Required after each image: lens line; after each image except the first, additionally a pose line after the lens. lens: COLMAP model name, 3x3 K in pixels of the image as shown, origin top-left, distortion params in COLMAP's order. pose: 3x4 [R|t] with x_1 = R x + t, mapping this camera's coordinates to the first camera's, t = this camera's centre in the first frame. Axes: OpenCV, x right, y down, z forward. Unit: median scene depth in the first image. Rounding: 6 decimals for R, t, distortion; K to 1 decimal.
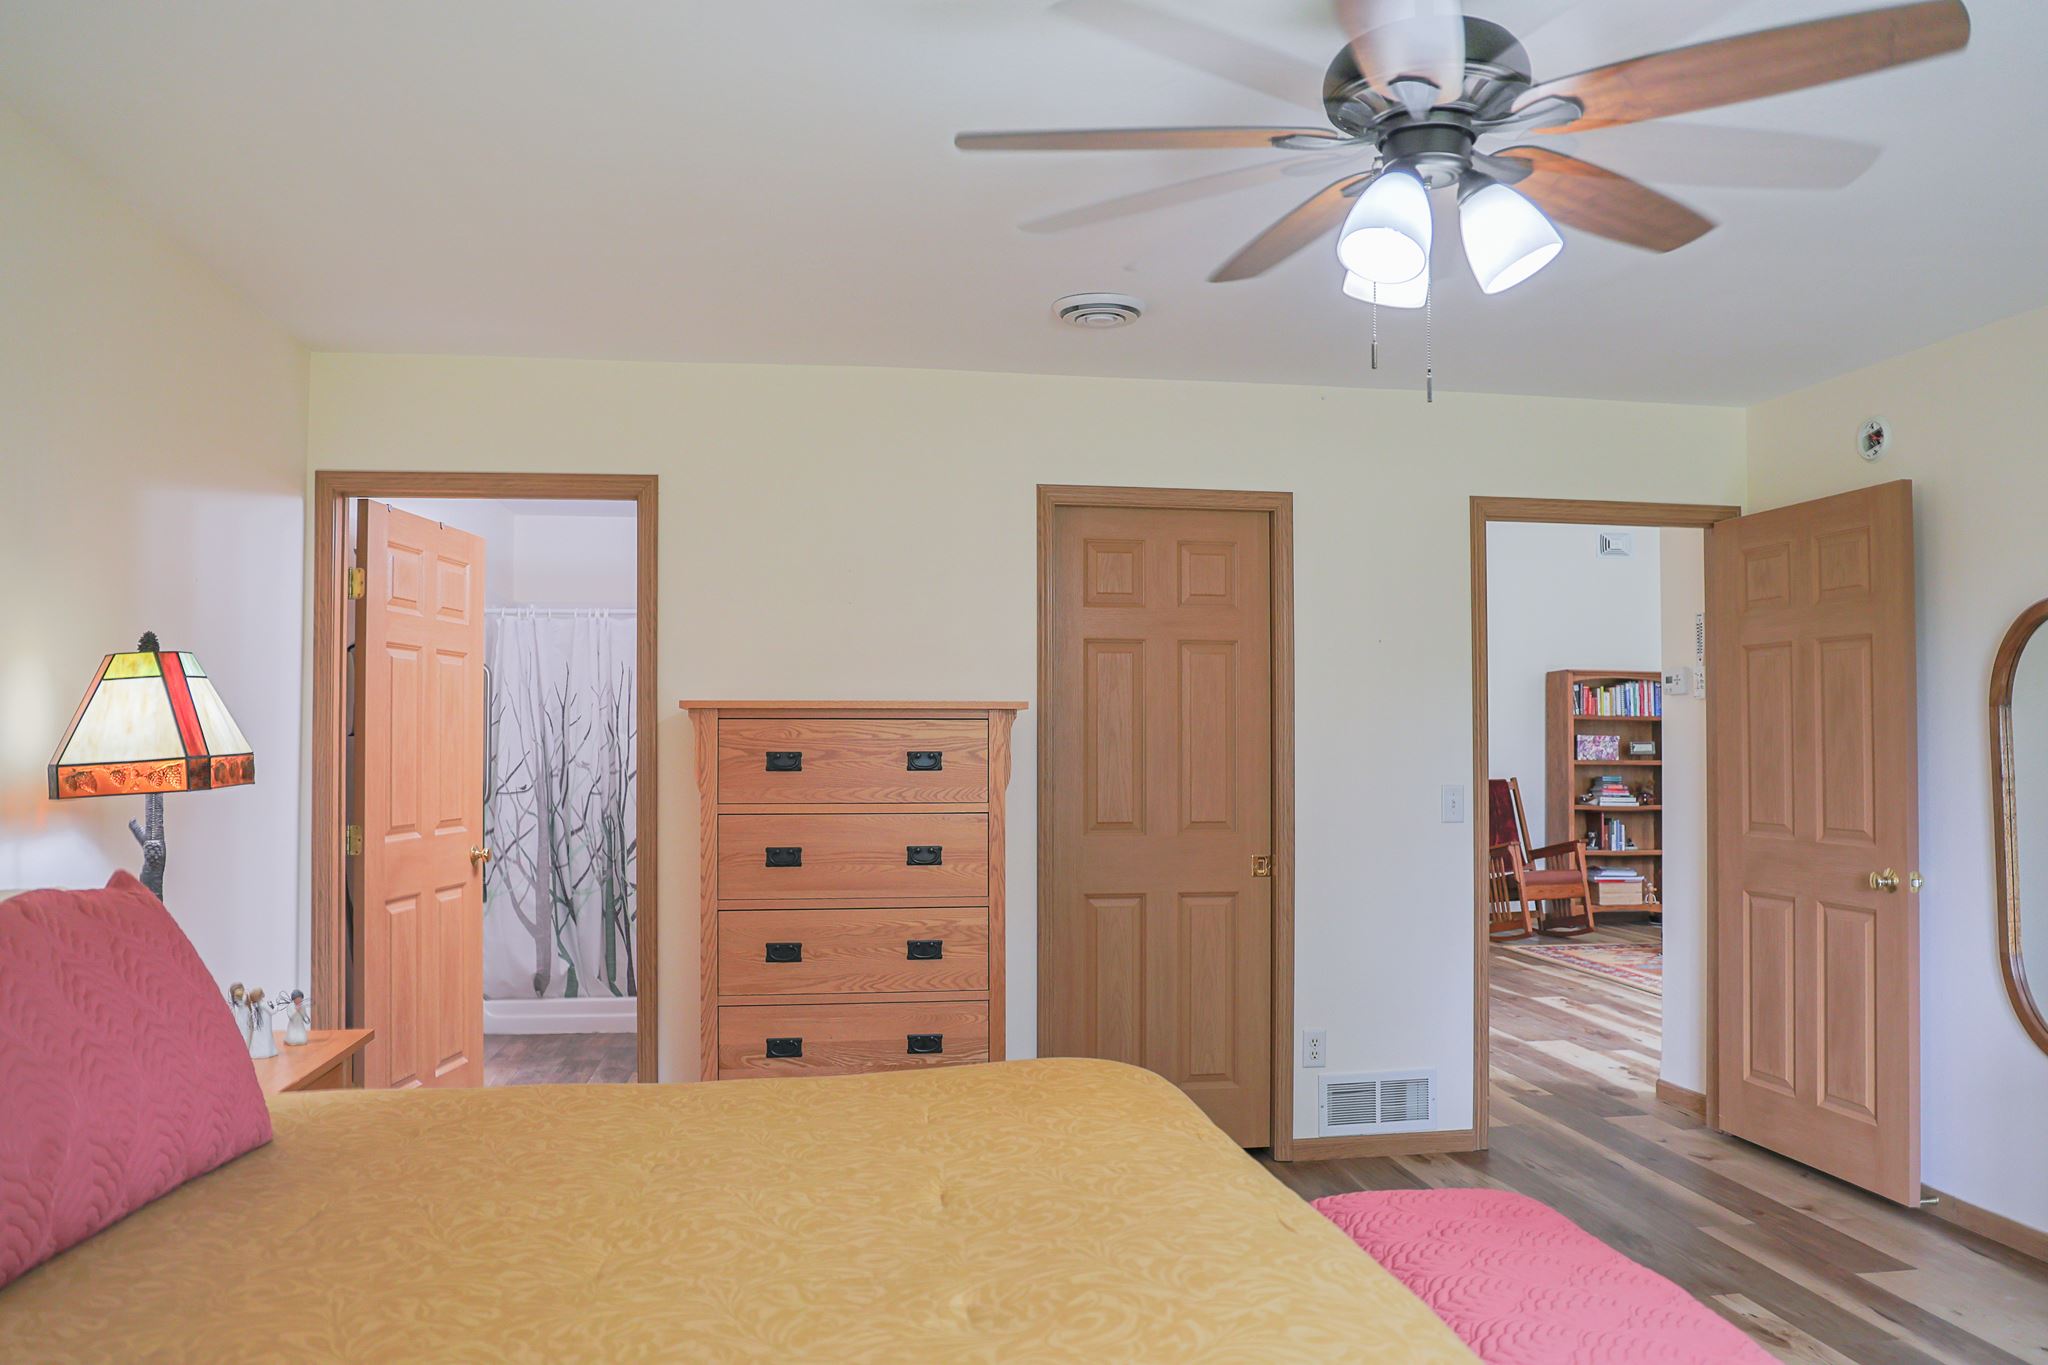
lens RADIAL K [[1486.9, 0, 1024.9], [0, 1486.9, 692.1], [0, 0, 1]] dist [-0.089993, 0.060509]
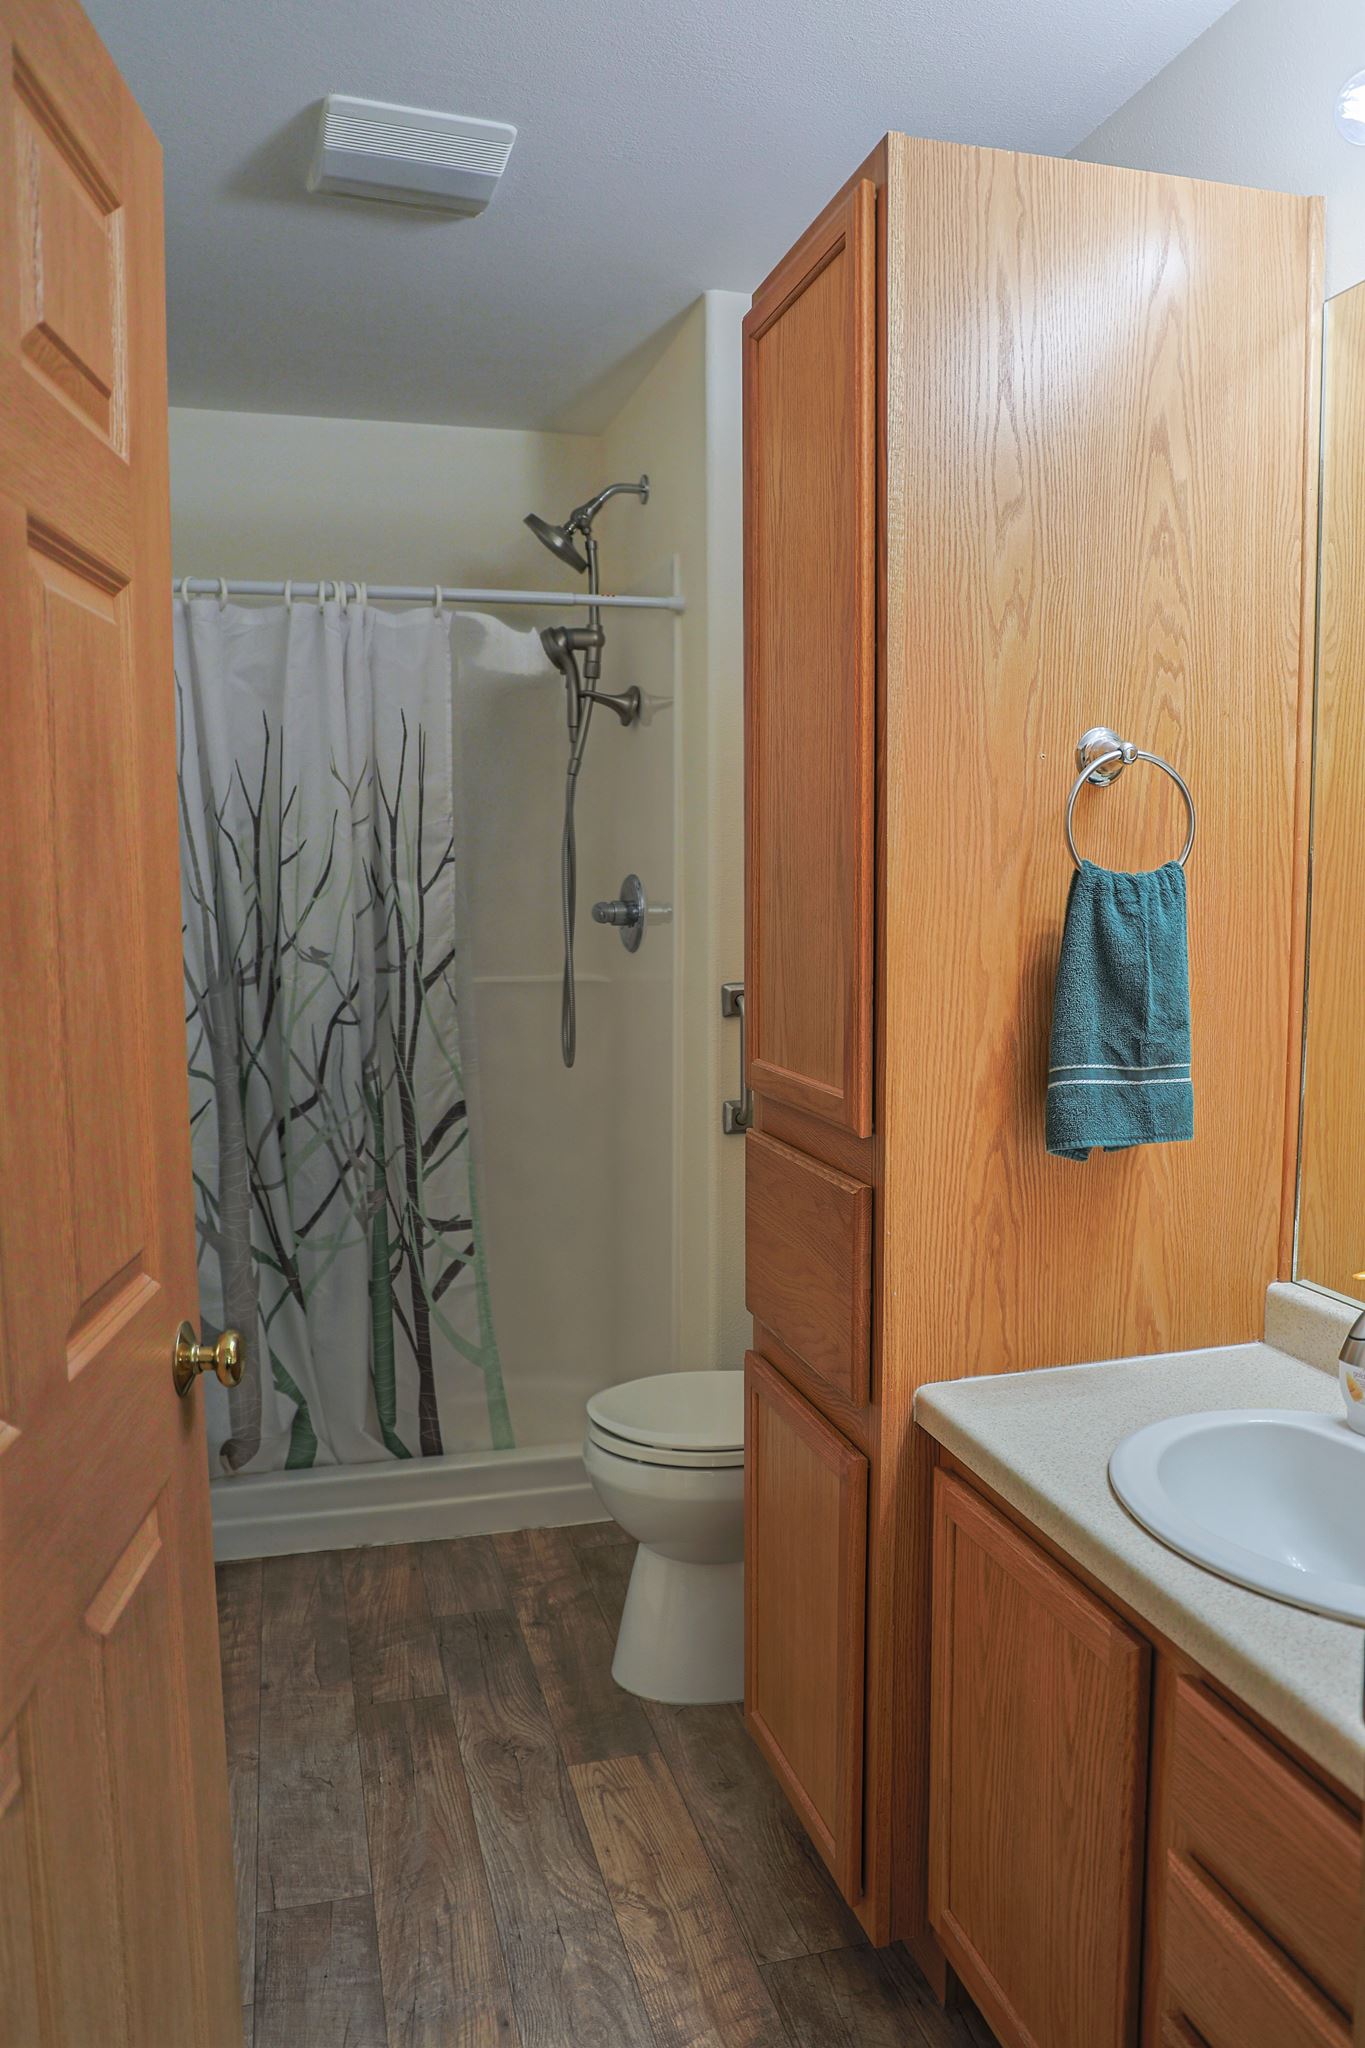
lens RADIAL K [[1486.9, 0, 692.6], [0, 1486.9, 1005.0], [0, 0, 1]] dist [-0.089993, 0.060509]
pose [[0.994101, -0.012666, 0.107713, -0.236680], [-0.001161, 0.991857, 0.127351, 0.009045], [-0.108449, -0.126725, 0.985992, 0.563933]]
